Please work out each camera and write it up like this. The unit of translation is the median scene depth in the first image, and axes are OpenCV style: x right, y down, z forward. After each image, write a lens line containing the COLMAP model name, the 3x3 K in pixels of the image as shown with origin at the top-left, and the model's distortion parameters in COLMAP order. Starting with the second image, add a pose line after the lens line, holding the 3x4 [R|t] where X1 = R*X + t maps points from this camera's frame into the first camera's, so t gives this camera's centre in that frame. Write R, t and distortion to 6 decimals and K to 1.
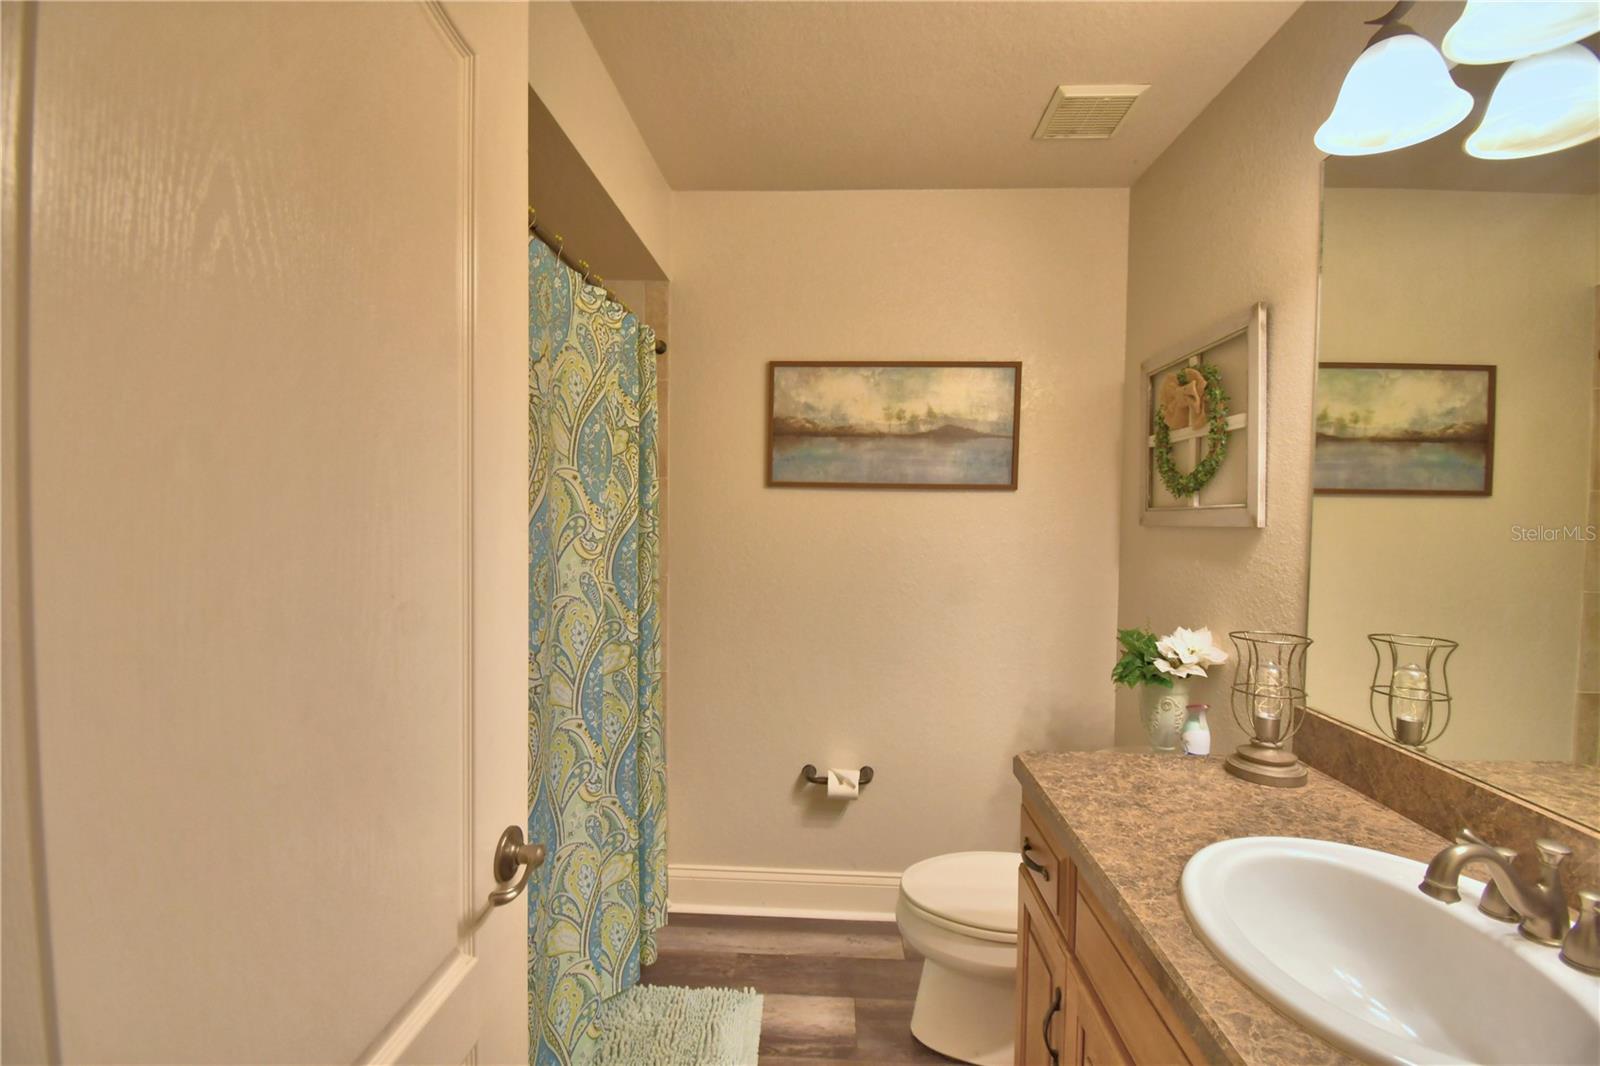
lens RADIAL K [[683.2, 0, 808.8], [0, 683.2, 533.5], [0, 0, 1]] dist [0.017912, -0.024741]
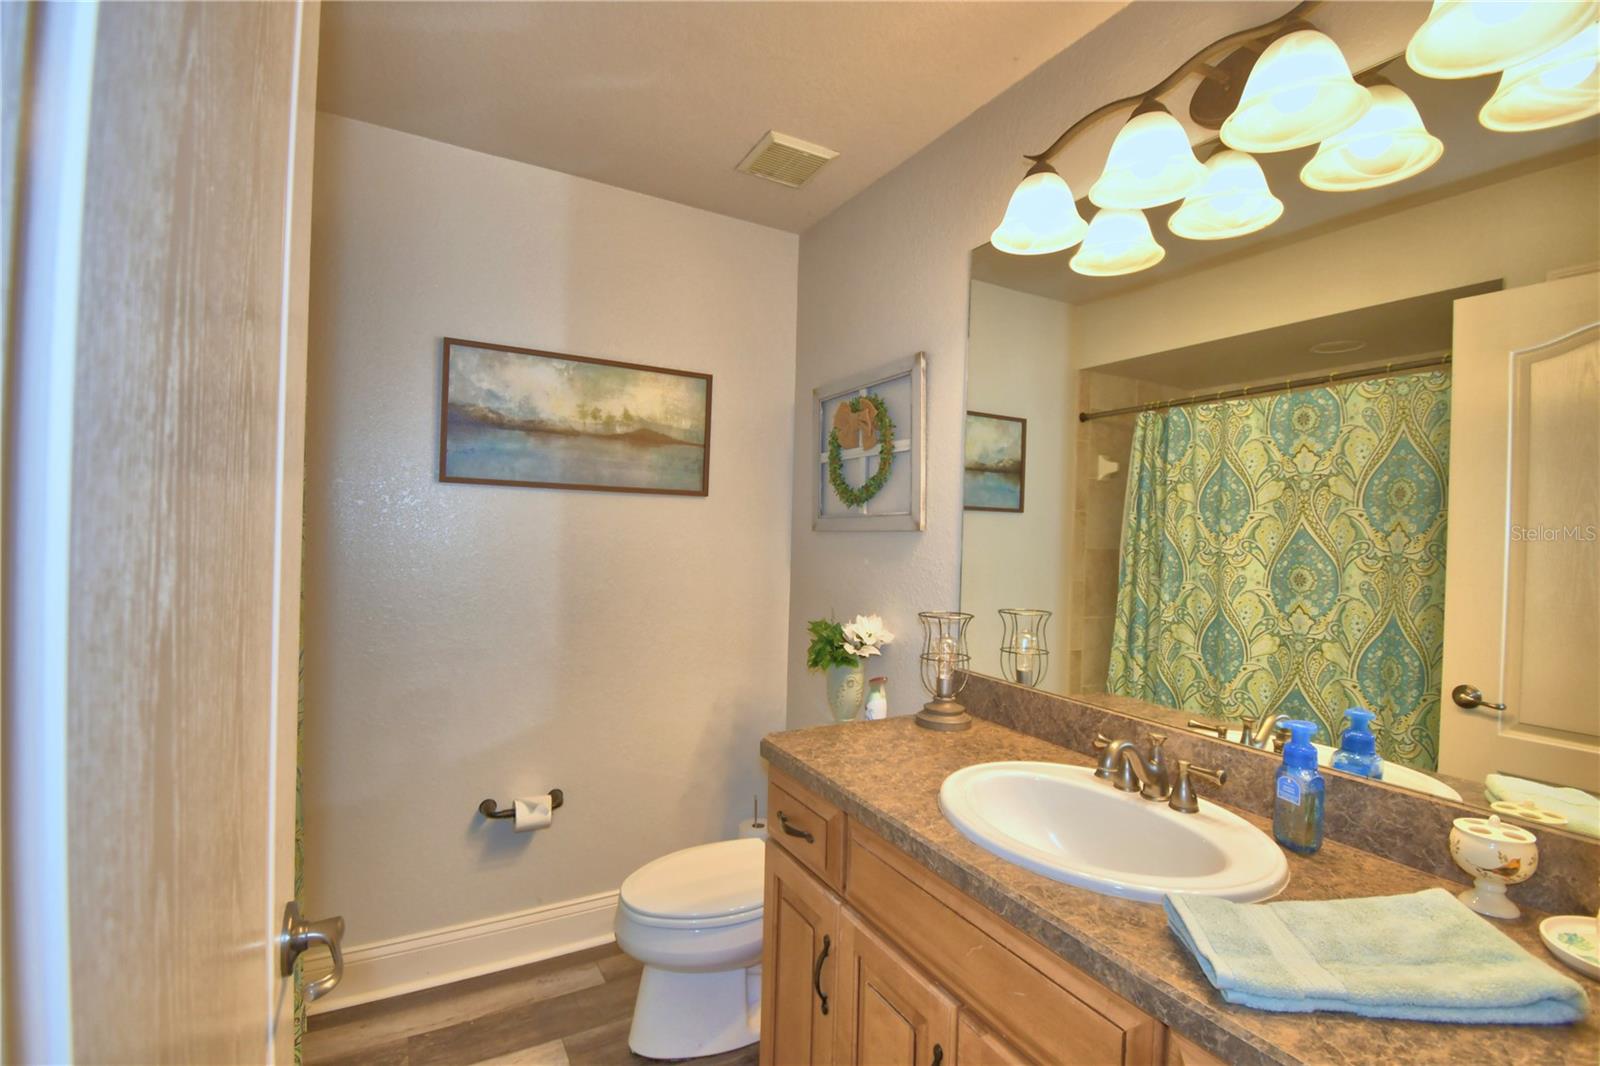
lens RADIAL K [[697.1, 0, 794.6], [0, 697.1, 533.9], [0, 0, 1]] dist [0.022276, -0.028207]
pose [[0.854817, 0.007997, 0.518868, -0.178585], [0.001295, 0.999845, -0.017544, 0.016831], [-0.518928, 0.015669, 0.854674, 0.024362]]
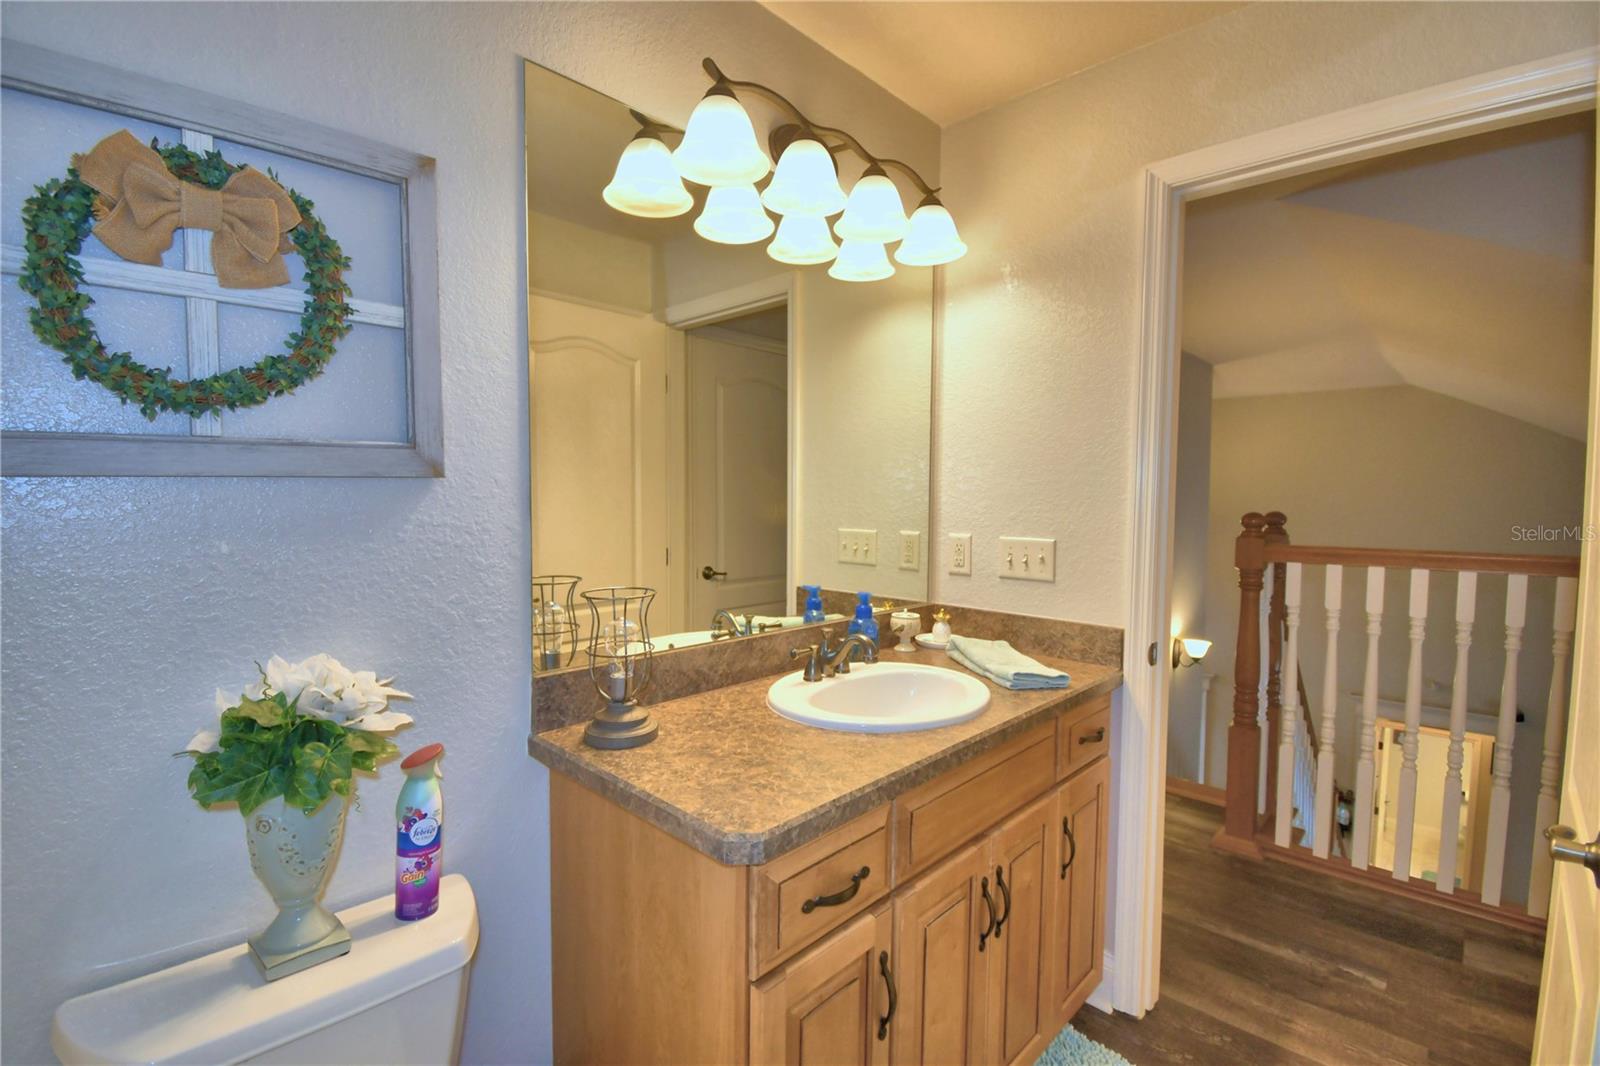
lens RADIAL K [[732.1, 0, 800.0], [0, 732.1, 533.0], [0, 0, 1]] dist [-0.000546, -0.000068]
pose [[-0.746939, -0.060415, 0.662142, -0.128963], [0.004118, 0.995424, 0.095470, -0.018531], [-0.664880, 0.074037, -0.743272, 1.156711]]
